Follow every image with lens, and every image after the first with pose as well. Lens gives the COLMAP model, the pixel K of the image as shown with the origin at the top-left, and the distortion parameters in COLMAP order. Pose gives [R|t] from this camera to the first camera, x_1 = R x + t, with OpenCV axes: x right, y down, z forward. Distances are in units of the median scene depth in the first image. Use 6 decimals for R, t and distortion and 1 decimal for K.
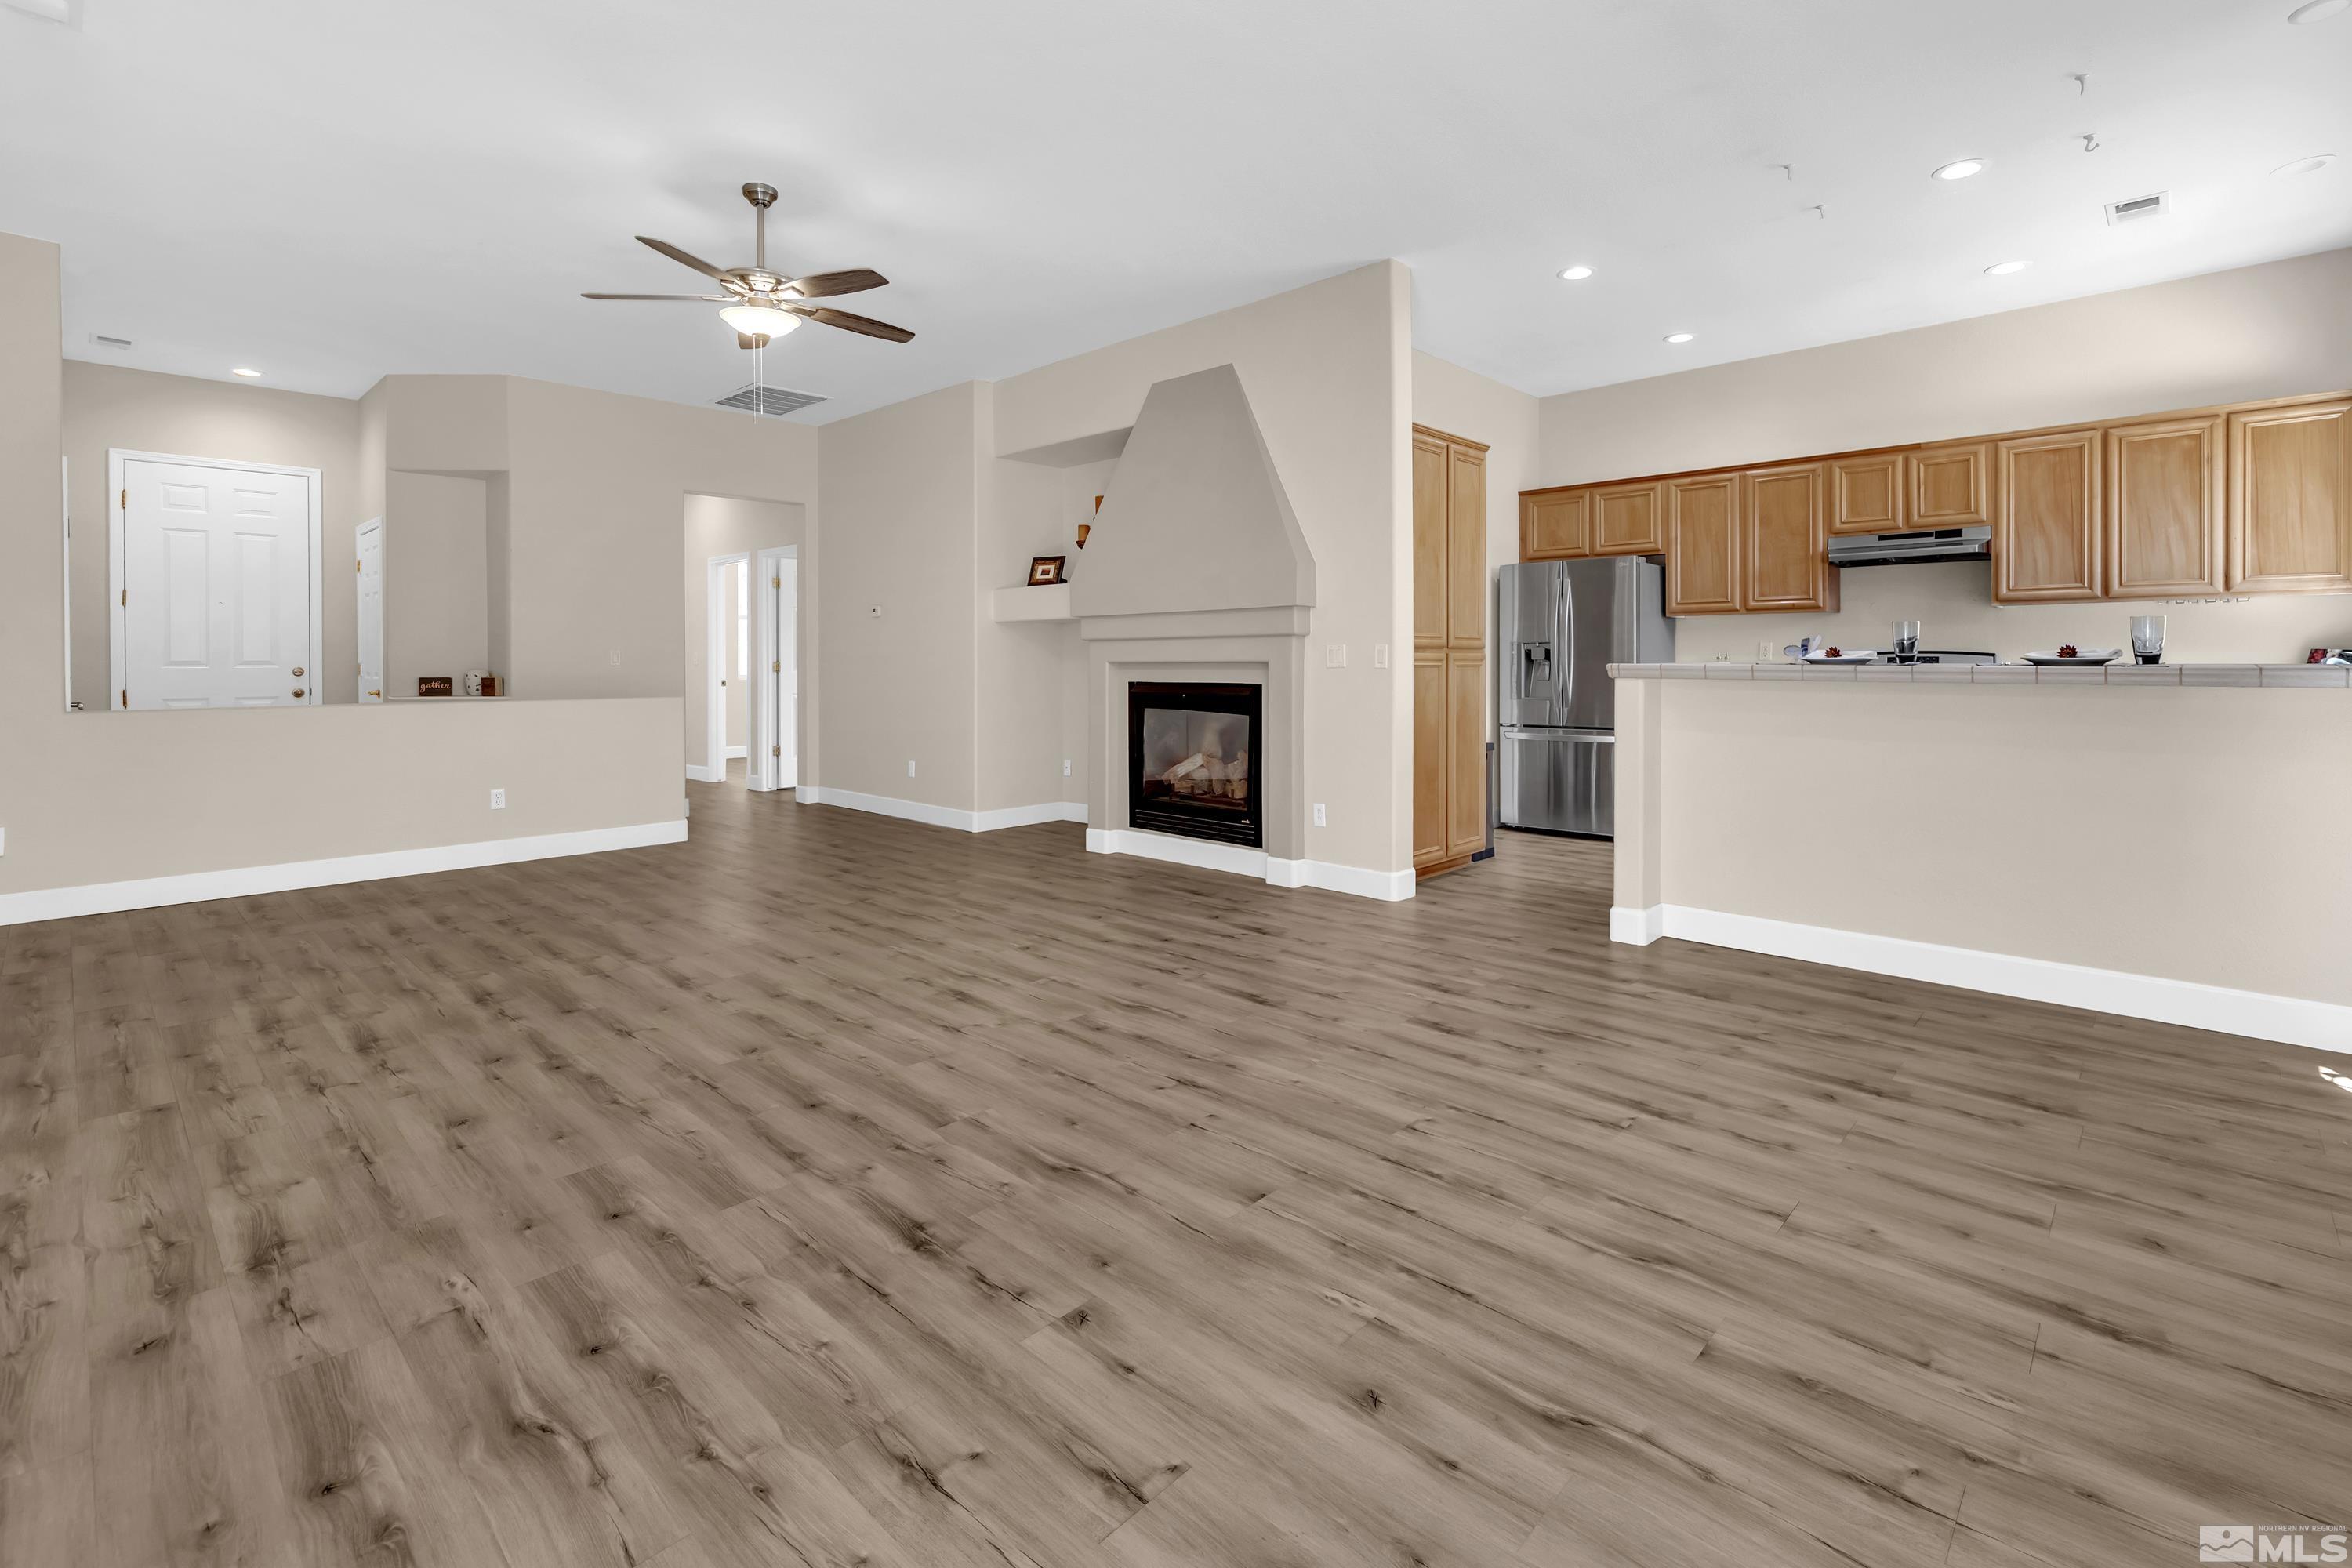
lens RADIAL K [[1049.6, 0, 1221.1], [0, 1049.6, 667.9], [0, 0, 1]] dist [0.015083, -0.000006]
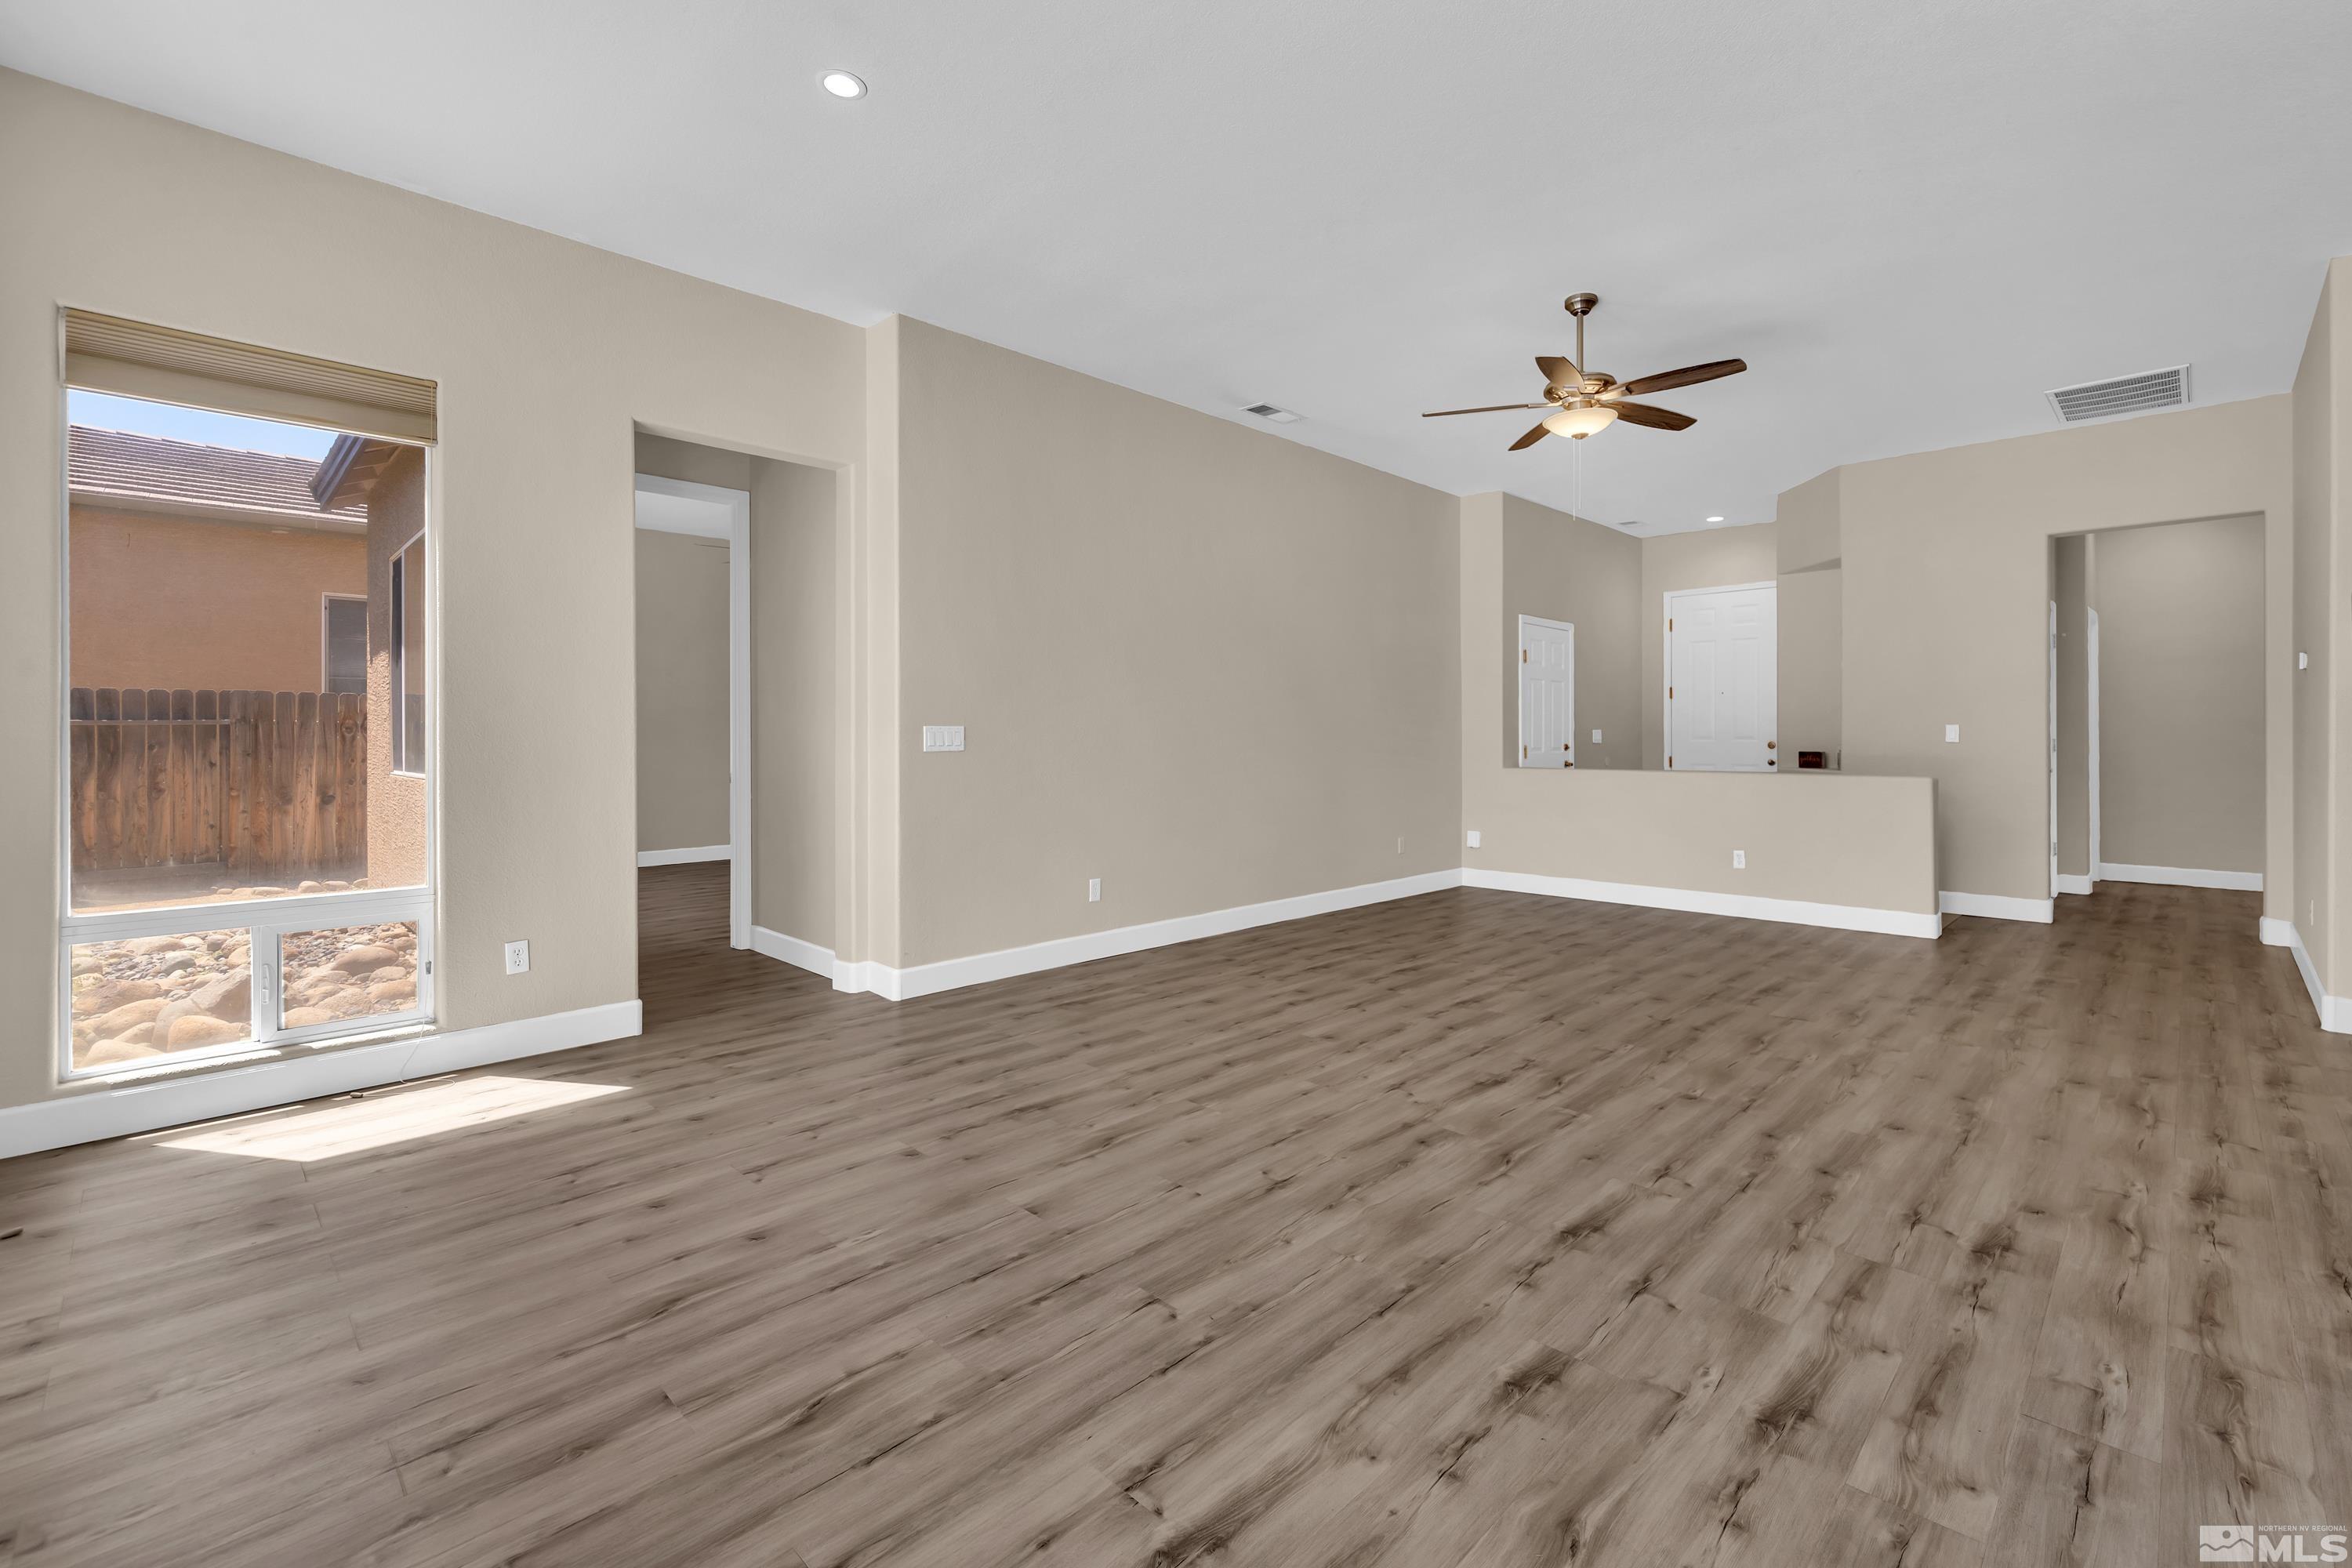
lens RADIAL K [[979.0, 0, 1220.6], [0, 979.0, 780.4], [0, 0, 1]] dist [0.015386, 0.000252]
pose [[-0.014509, 0.048500, -0.998718, 1.034577], [-0.000442, 0.998823, 0.048512, -0.034572], [0.999895, 0.001145, -0.014470, 1.138035]]
